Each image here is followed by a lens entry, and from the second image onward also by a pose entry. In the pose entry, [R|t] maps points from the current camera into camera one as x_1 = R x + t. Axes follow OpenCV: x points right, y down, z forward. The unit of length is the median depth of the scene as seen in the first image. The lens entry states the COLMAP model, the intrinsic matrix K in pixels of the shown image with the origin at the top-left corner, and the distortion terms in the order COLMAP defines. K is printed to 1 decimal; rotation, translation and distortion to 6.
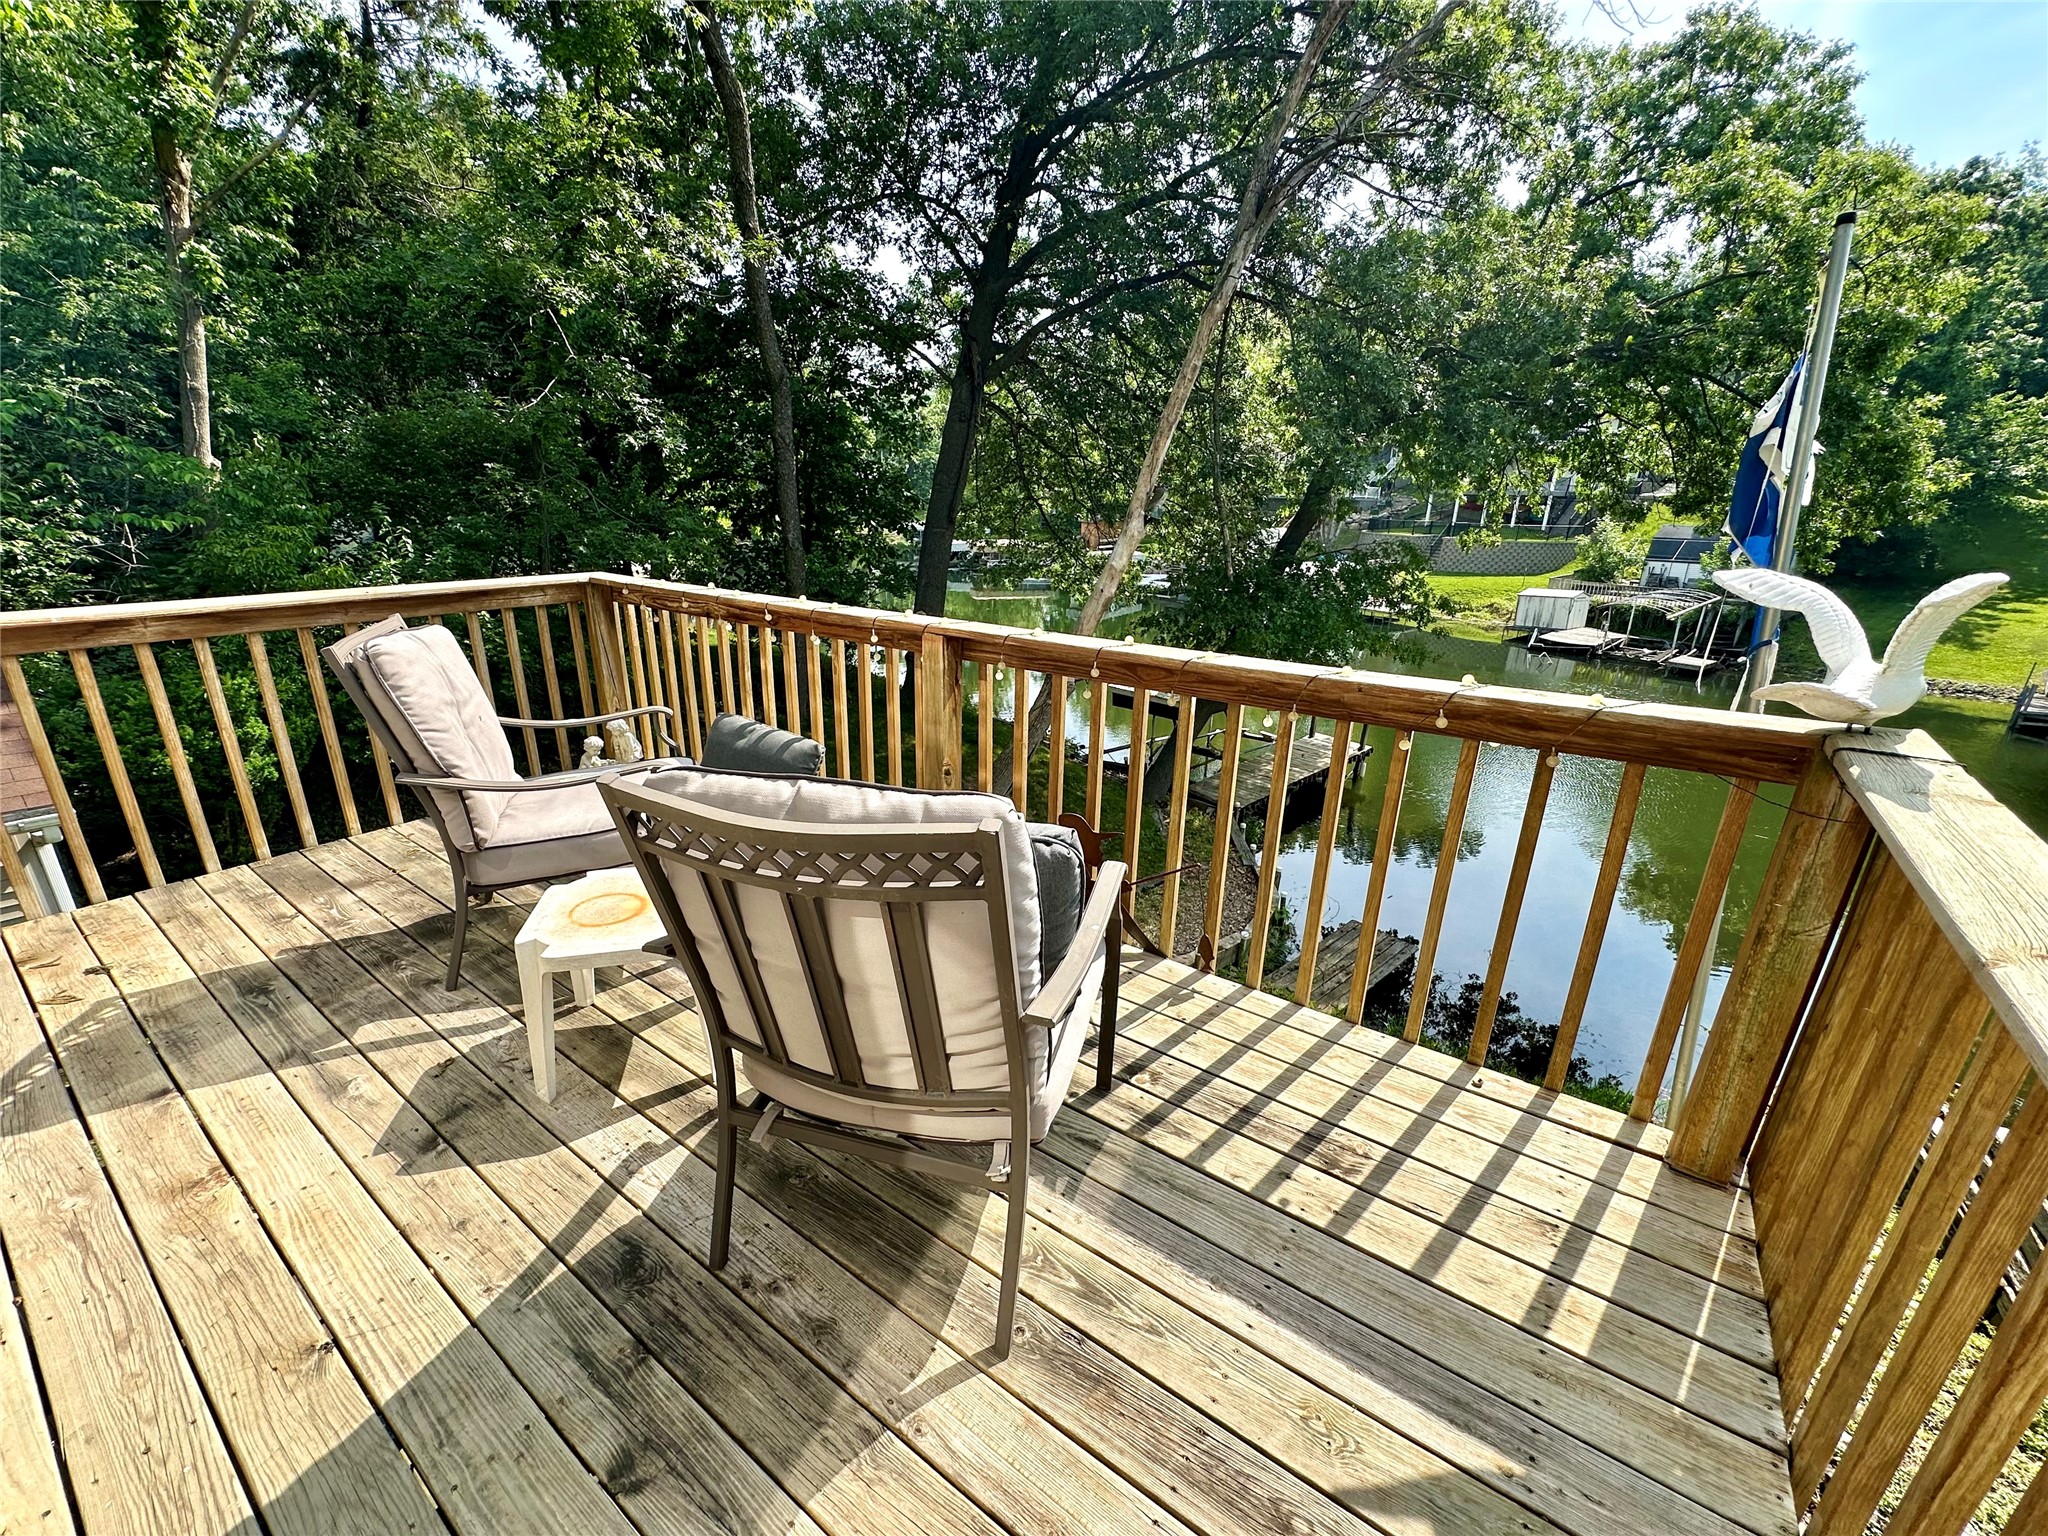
lens RADIAL K [[824.2, 0, 1009.8], [0, 824.2, 764.2], [0, 0, 1]] dist [-0.004908, 0.001054]
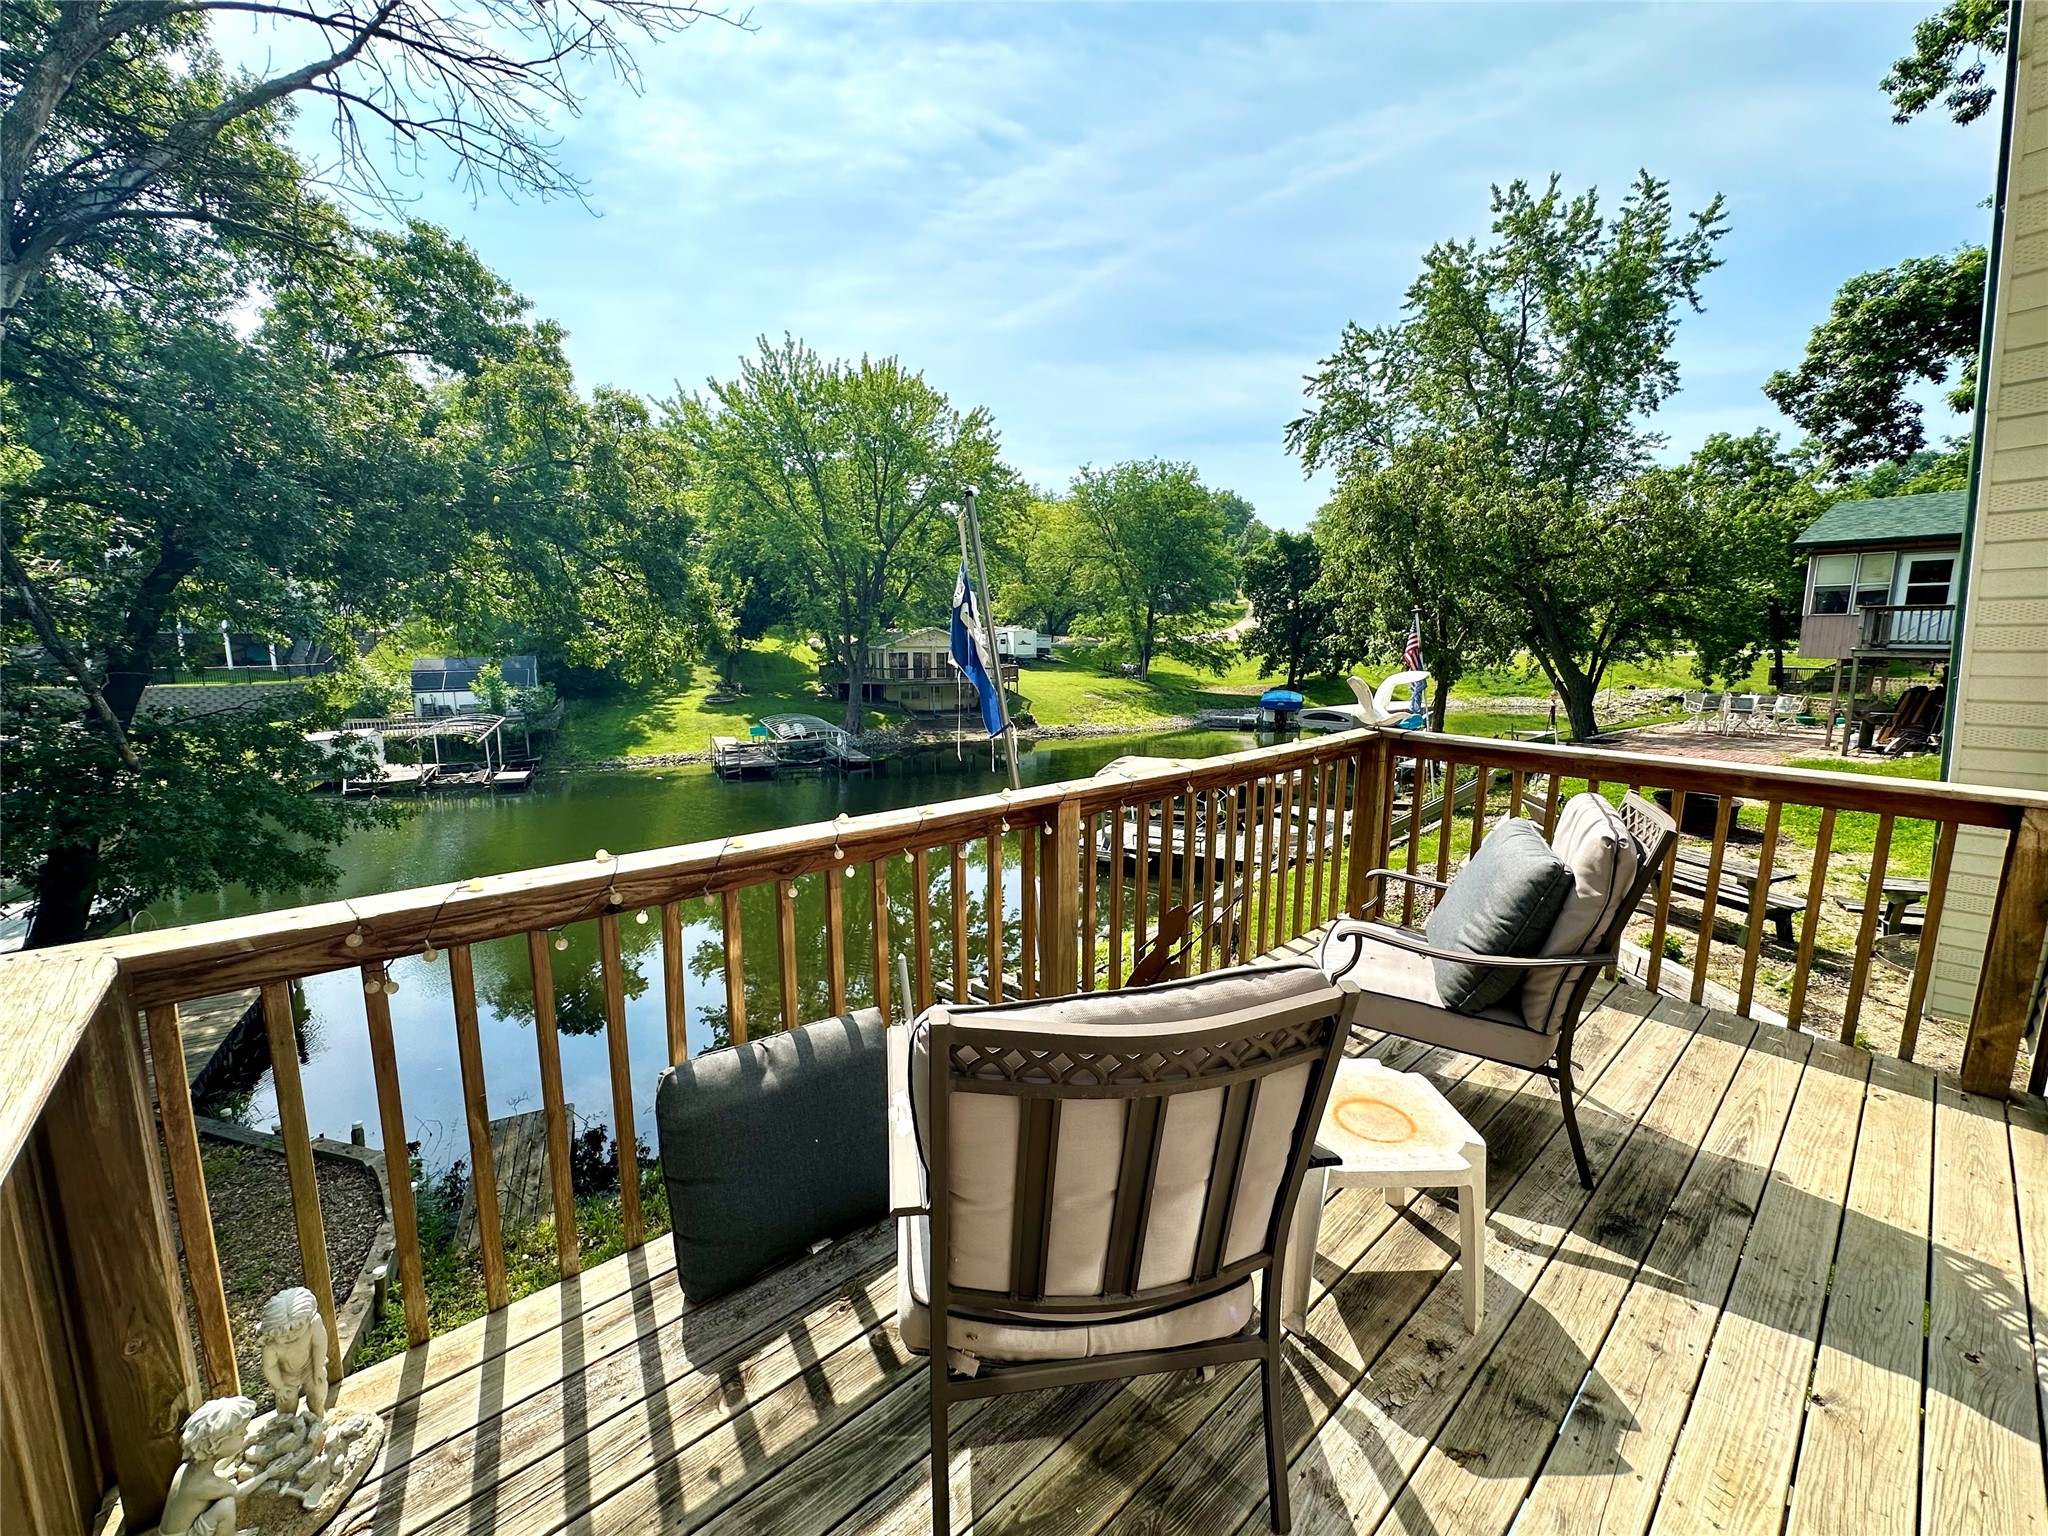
lens RADIAL K [[824.2, 0, 1030.4], [0, 824.2, 766.0], [0, 0, 1]] dist [-0.004908, 0.001054]
pose [[0.212587, -0.171731, 0.961933, -0.189414], [0.315045, 0.943911, 0.098889, -0.056036], [-0.924961, 0.282030, 0.254767, 0.138162]]
